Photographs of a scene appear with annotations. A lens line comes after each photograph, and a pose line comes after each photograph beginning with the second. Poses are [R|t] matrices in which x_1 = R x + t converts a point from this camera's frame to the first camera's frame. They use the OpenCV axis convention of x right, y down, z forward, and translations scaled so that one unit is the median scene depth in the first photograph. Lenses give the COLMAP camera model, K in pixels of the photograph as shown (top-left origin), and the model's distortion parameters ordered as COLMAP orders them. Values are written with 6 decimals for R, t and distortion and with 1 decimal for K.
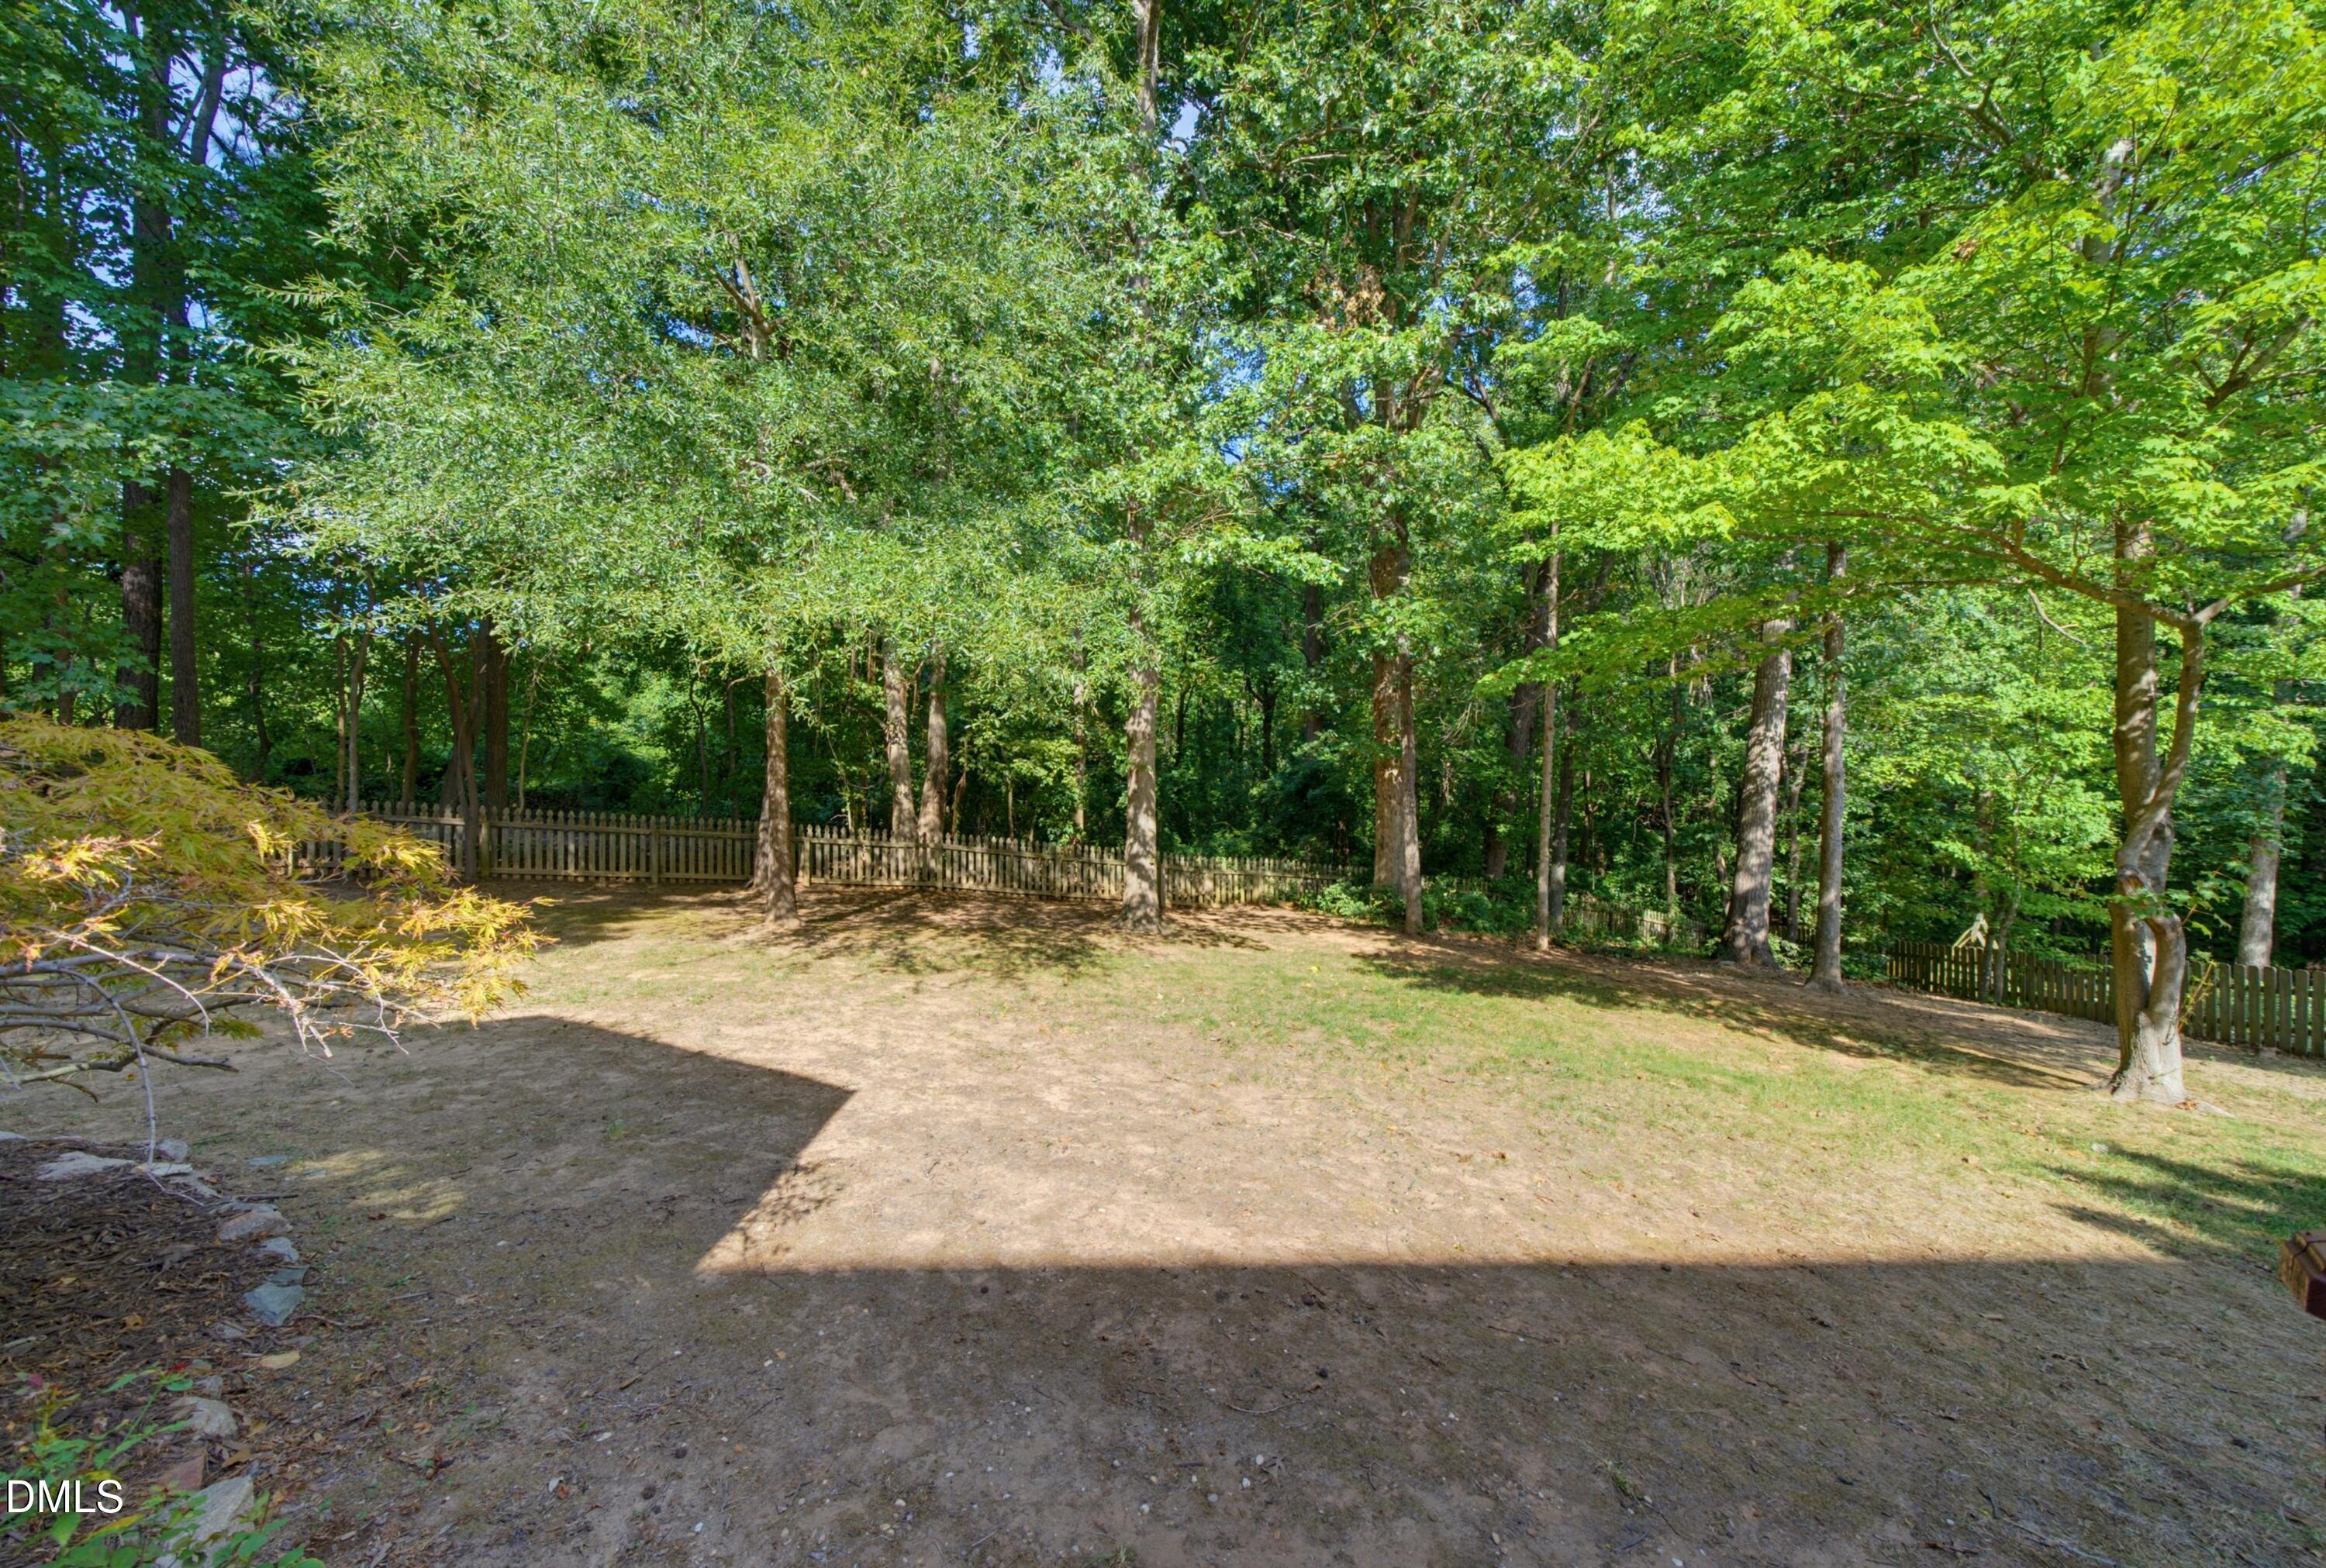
lens RADIAL K [[808.8, 0, 1159.4], [0, 808.8, 814.2], [0, 0, 1]] dist [-0.001270, -0.000101]
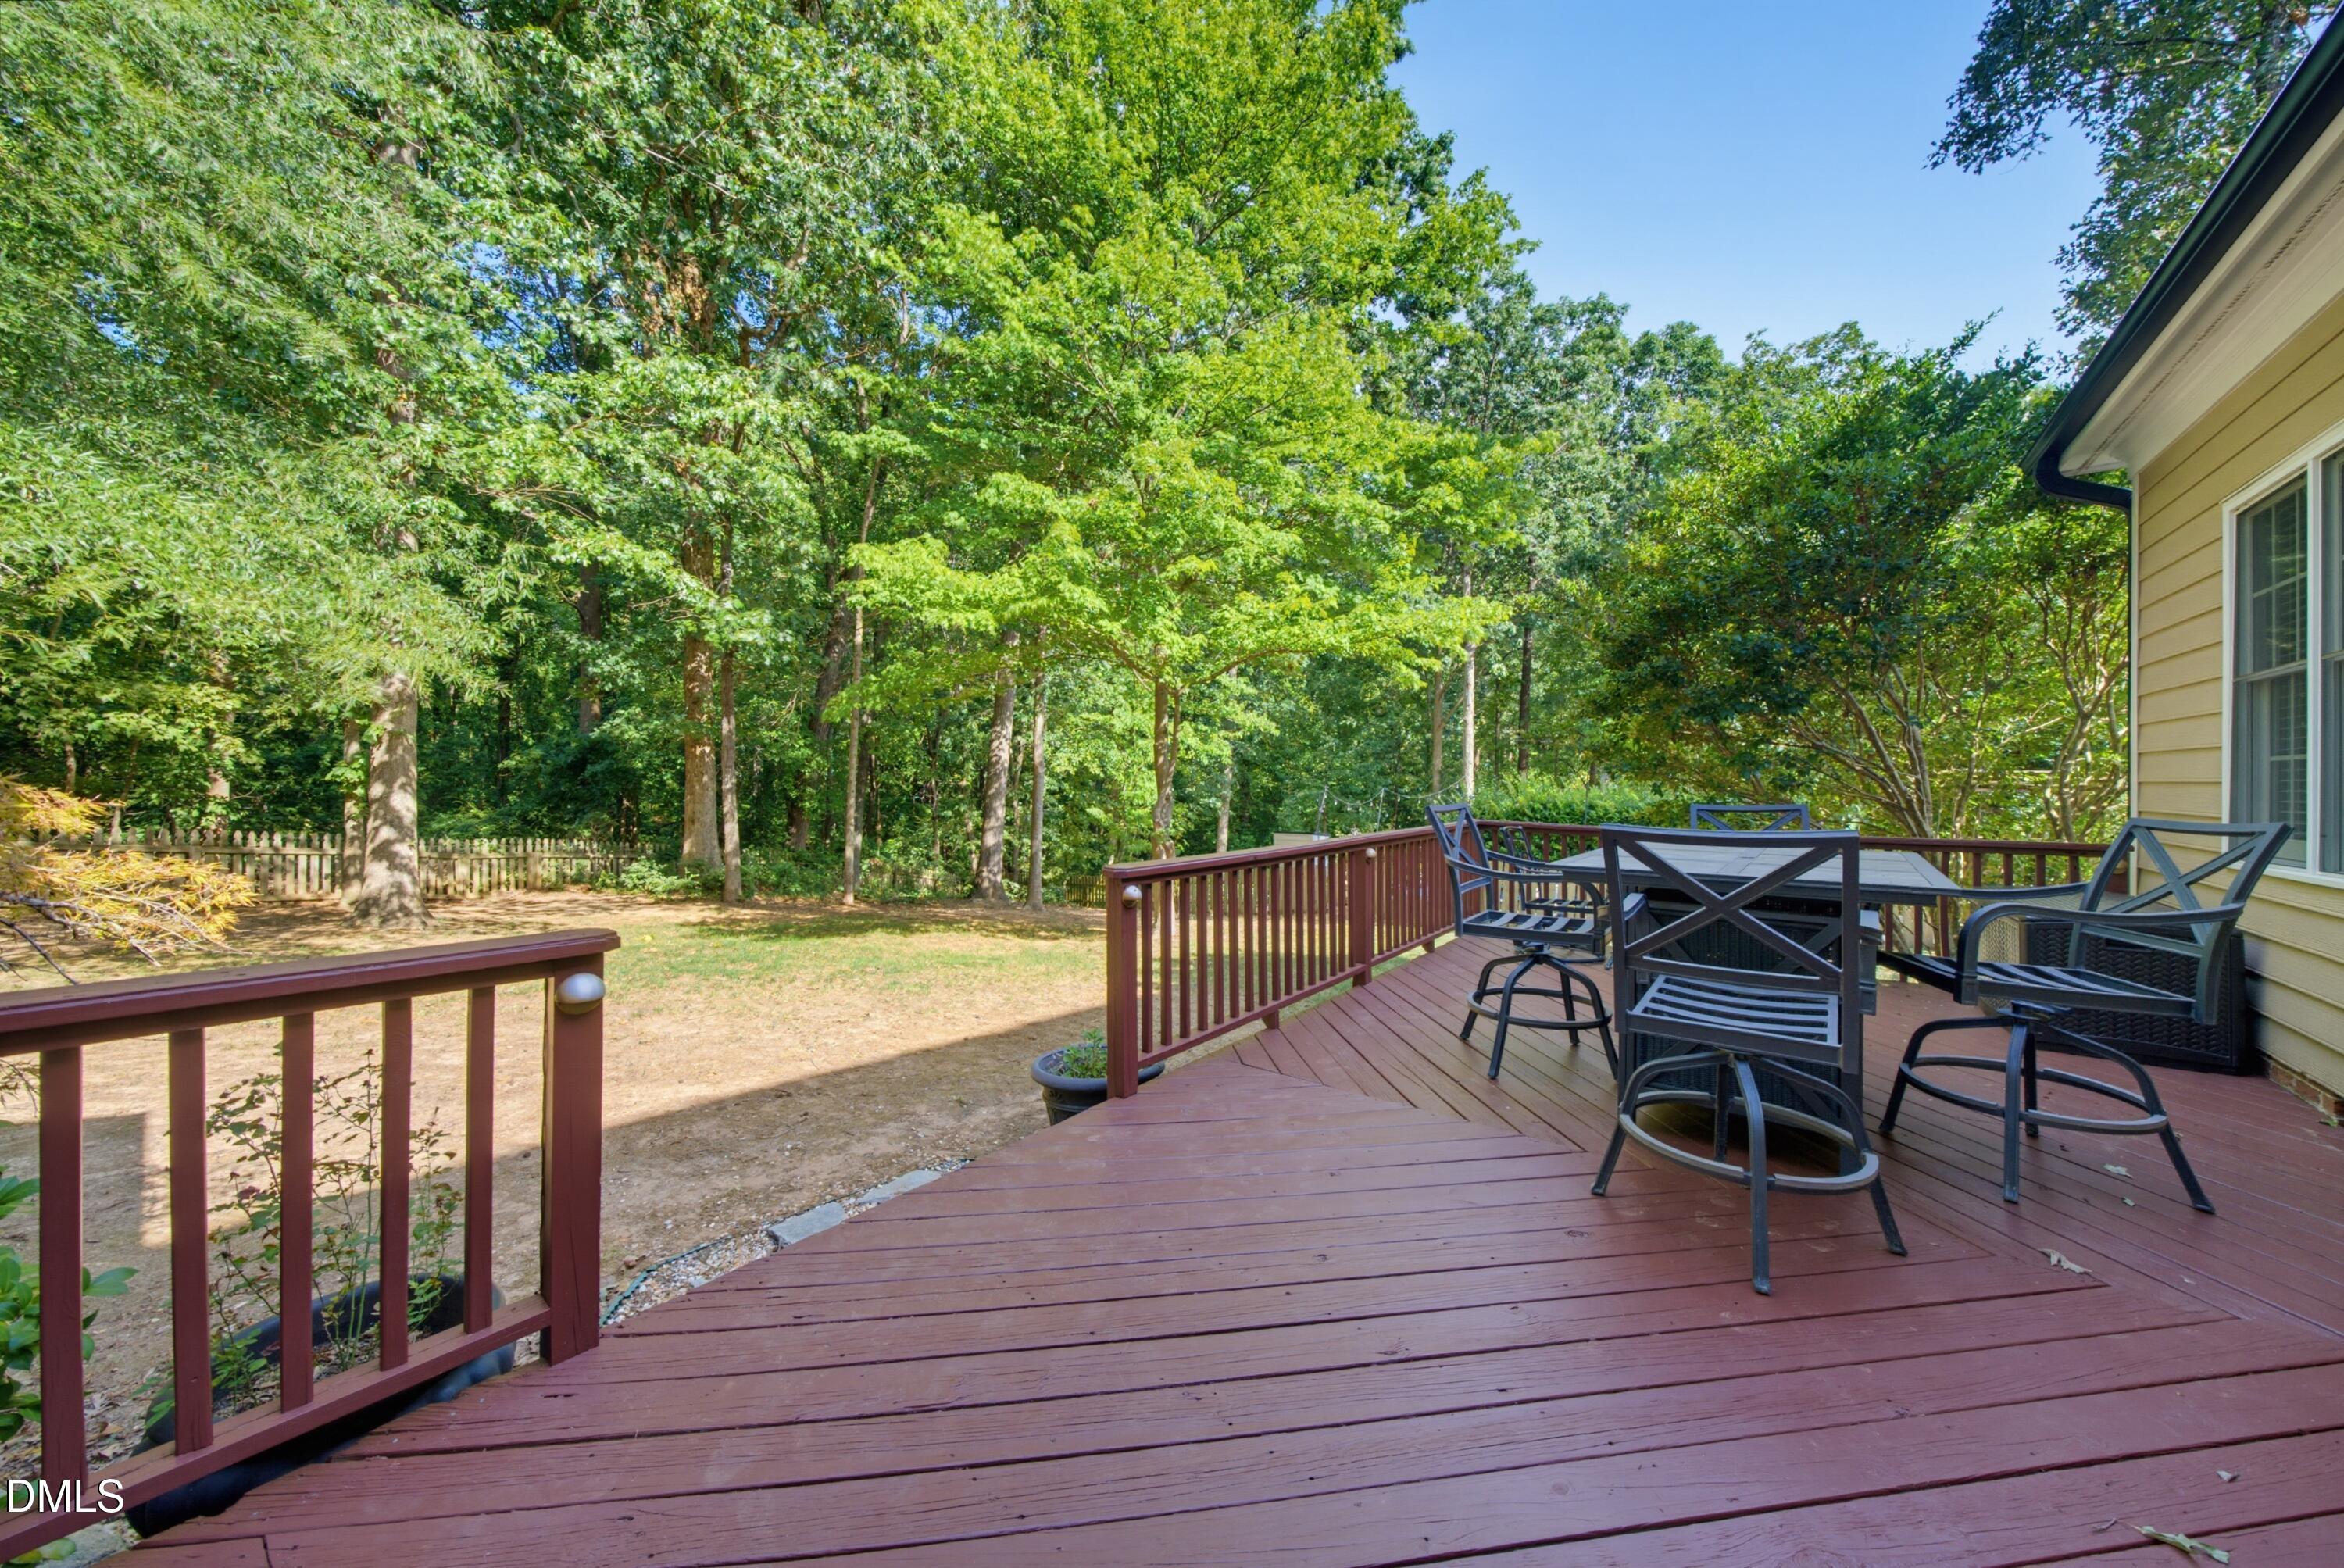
lens RADIAL K [[812.3, 0, 1174.8], [0, 812.3, 790.1], [0, 0, 1]] dist [-0.000531, -0.000062]
pose [[0.651862, 0.000776, 0.758337, -0.120603], [-0.003004, 0.999994, 0.001559, -0.004016], [-0.758331, -0.003294, 0.651861, -0.145479]]
